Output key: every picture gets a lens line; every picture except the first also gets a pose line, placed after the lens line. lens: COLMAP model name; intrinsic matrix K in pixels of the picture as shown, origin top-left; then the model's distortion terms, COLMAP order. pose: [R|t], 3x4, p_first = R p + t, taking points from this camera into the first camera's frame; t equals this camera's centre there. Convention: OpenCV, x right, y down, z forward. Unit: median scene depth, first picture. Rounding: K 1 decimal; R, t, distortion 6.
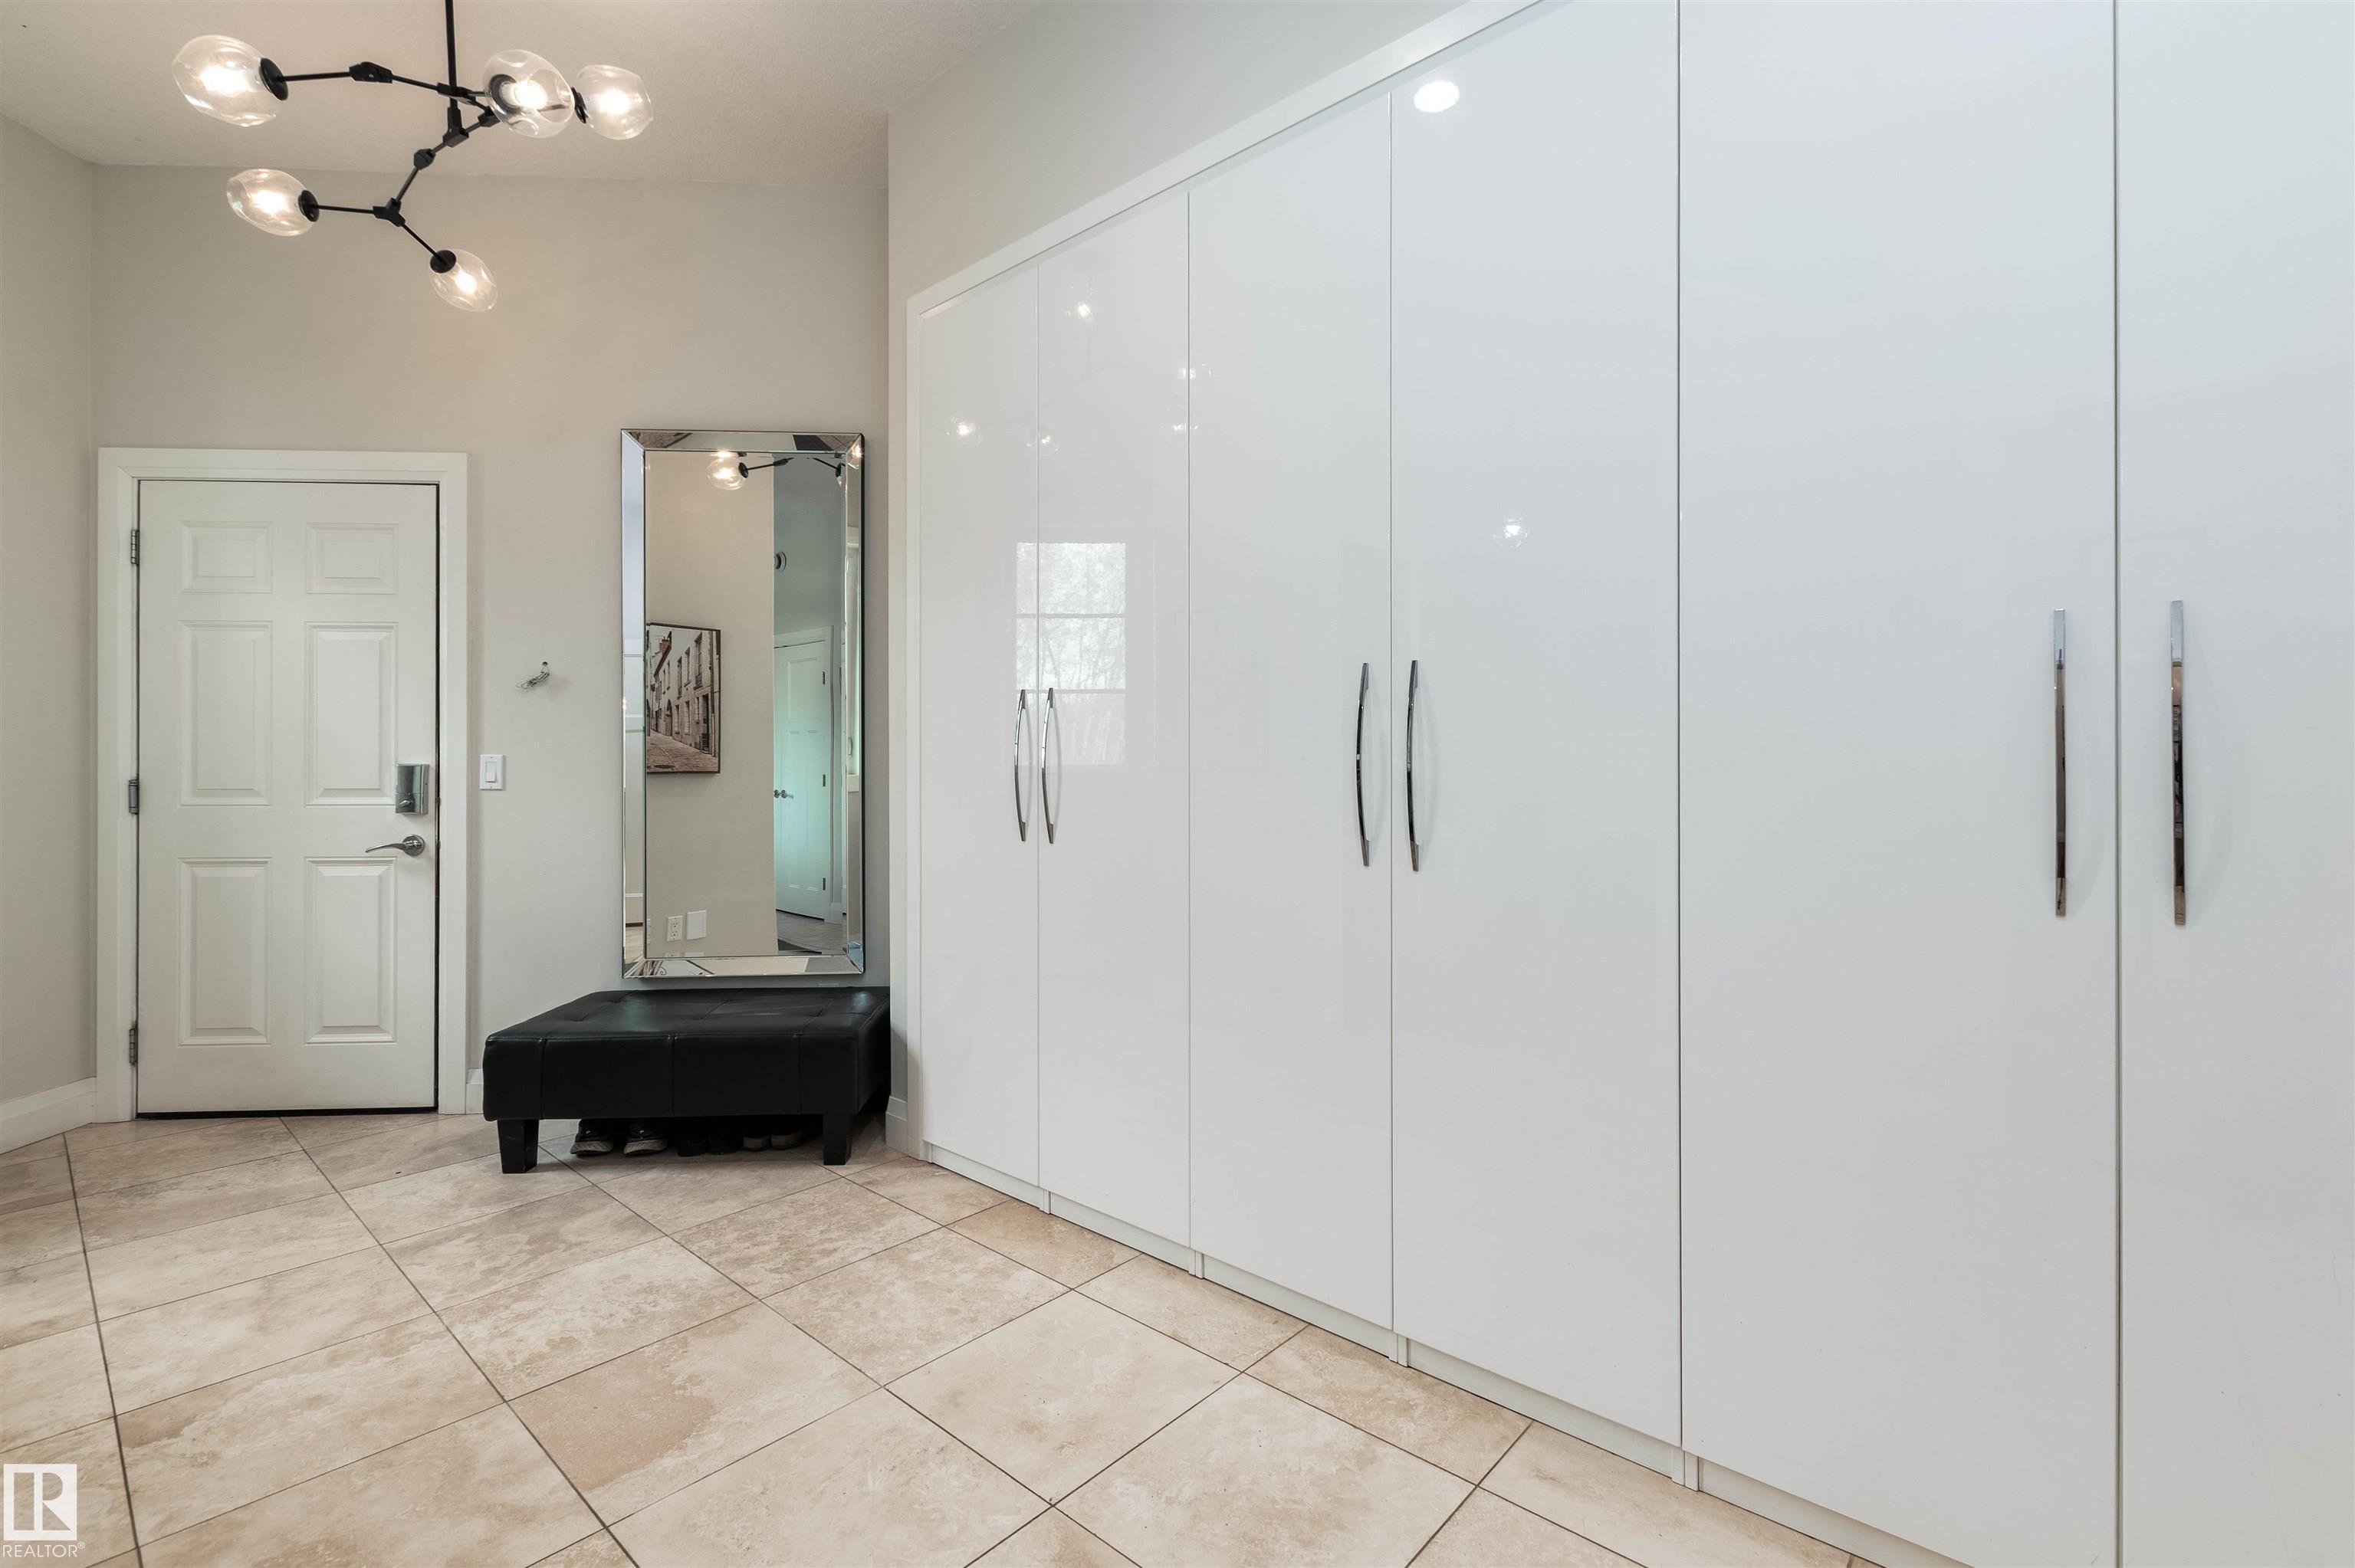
lens RADIAL K [[1032.0, 0, 1179.3], [0, 1032.0, 769.0], [0, 0, 1]] dist [0.001216, -0.000055]
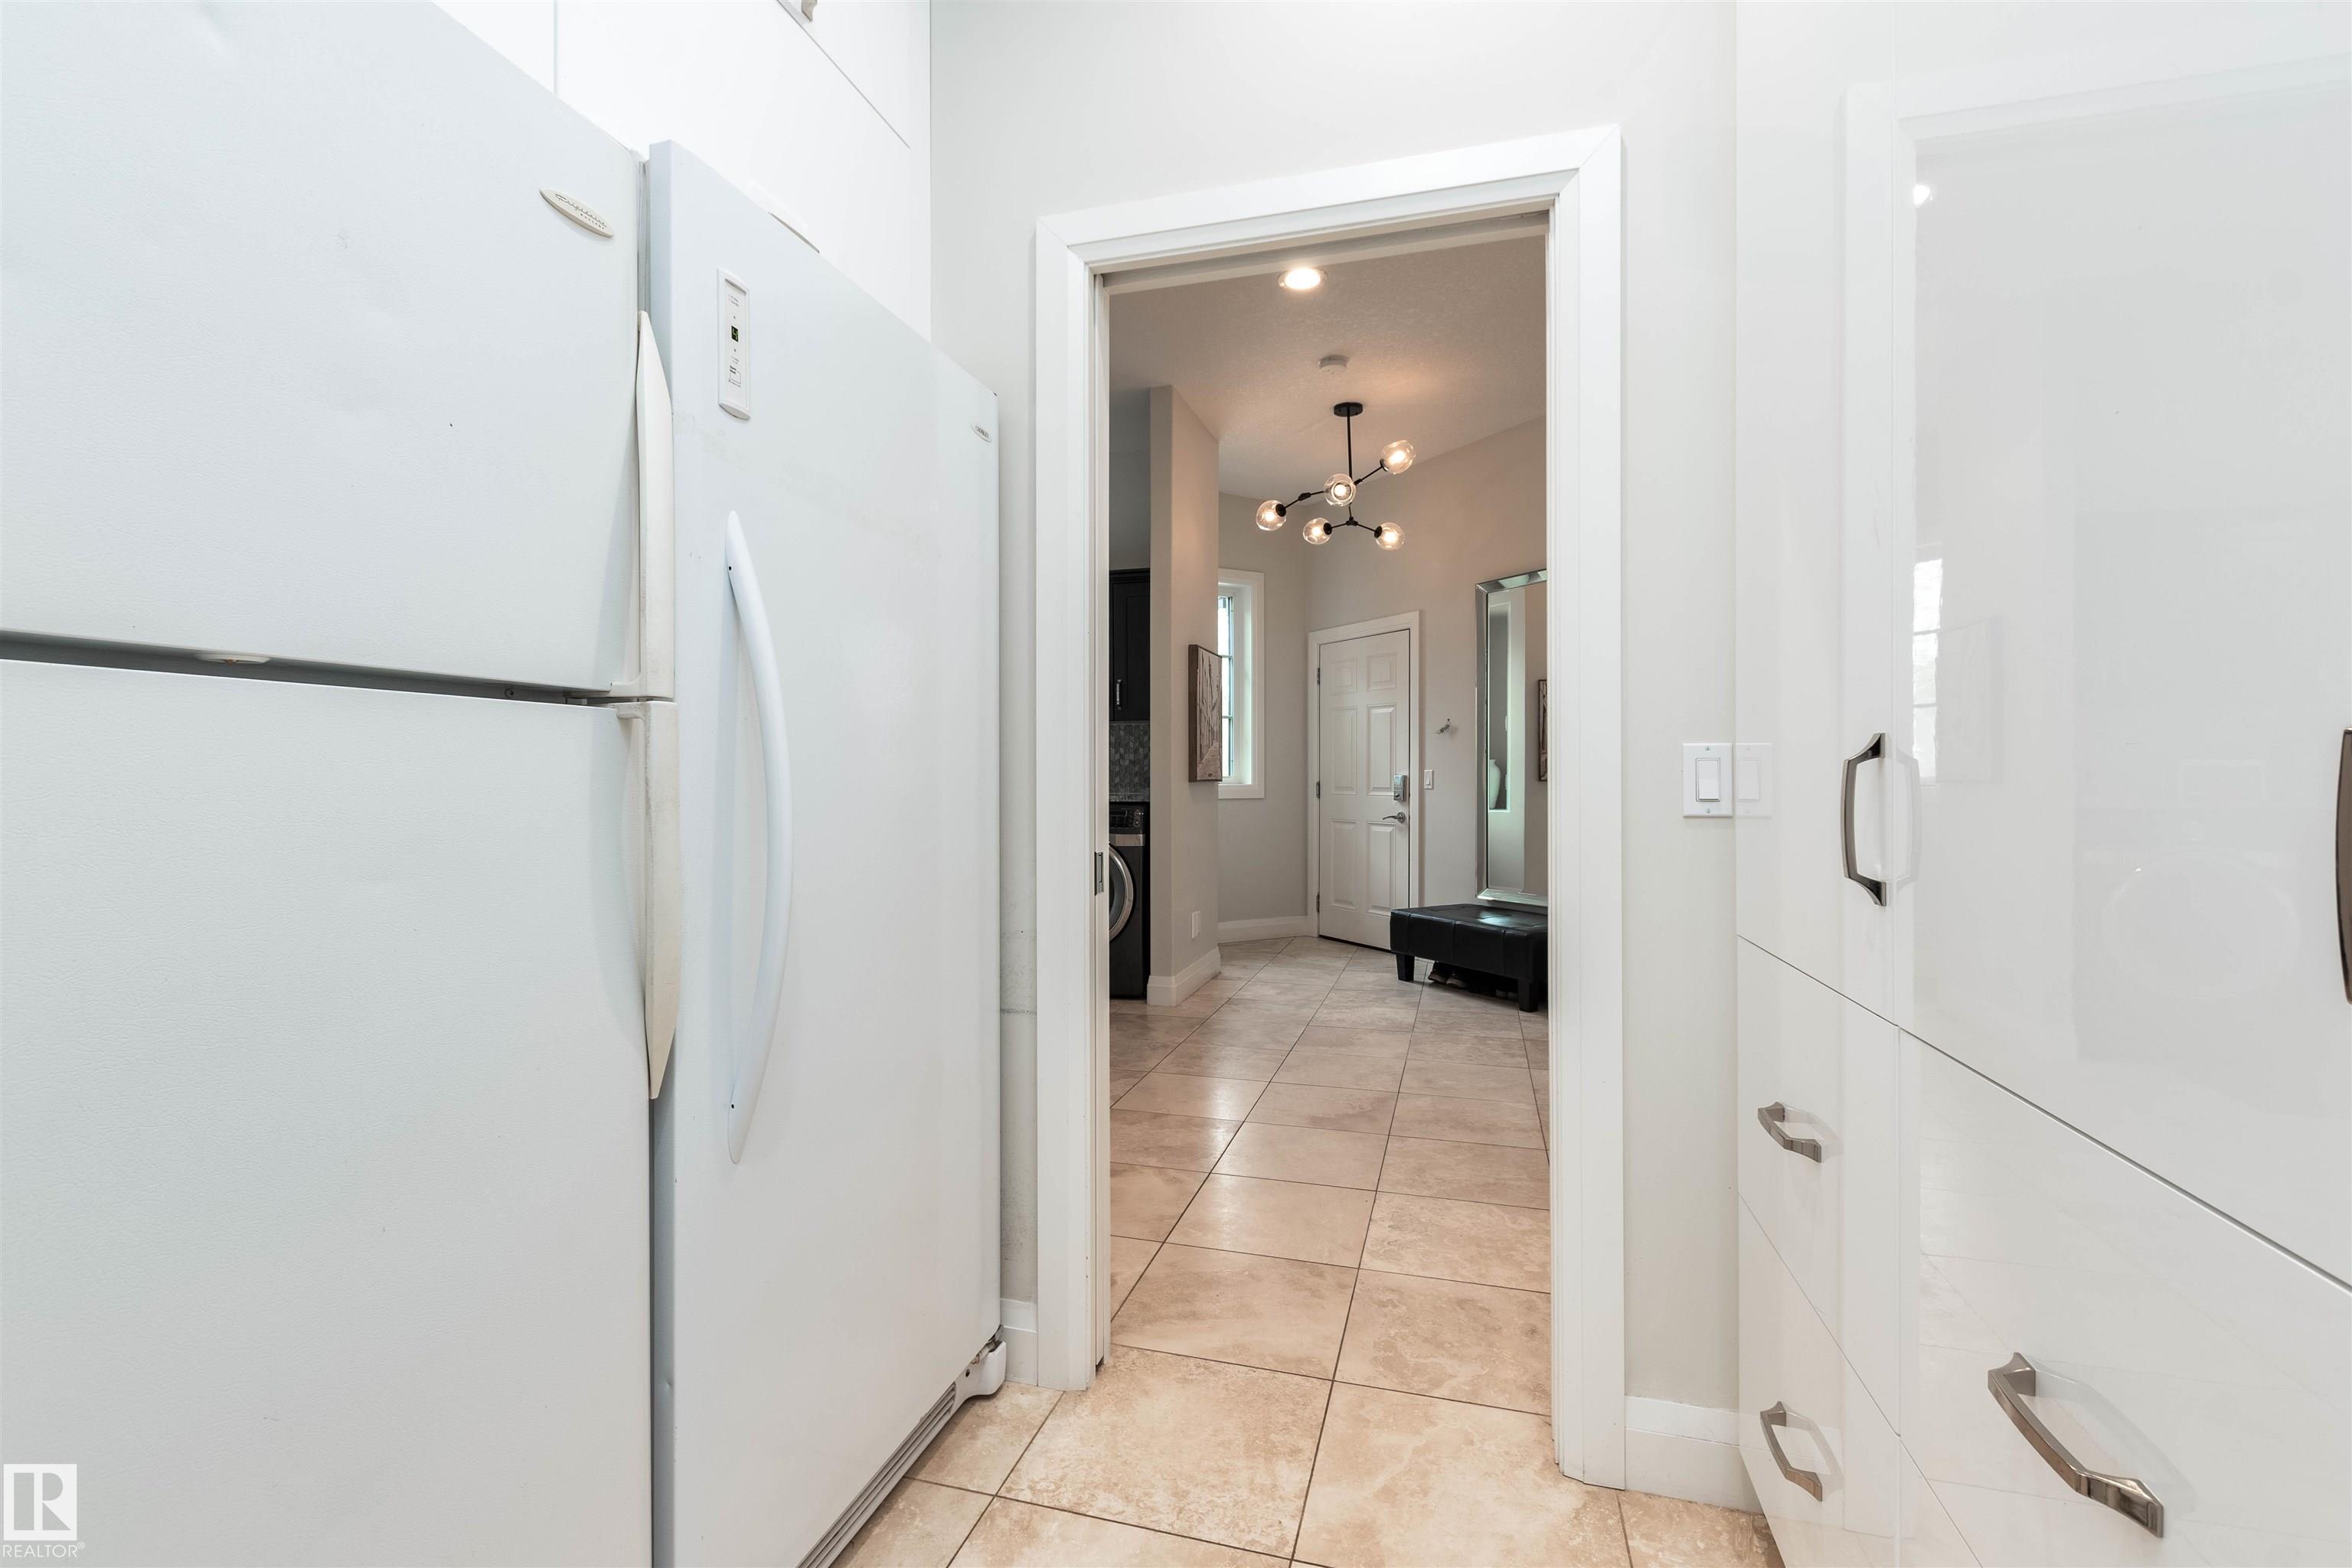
lens RADIAL K [[1030.8, 0, 1177.8], [0, 1030.8, 769.1], [0, 0, 1]] dist [0.001216, -0.000055]
pose [[0.437672, -0.005674, -0.899117, 0.828125], [-0.000491, 0.999978, -0.006549, -0.003102], [0.899135, 0.003308, 0.437660, -0.225194]]
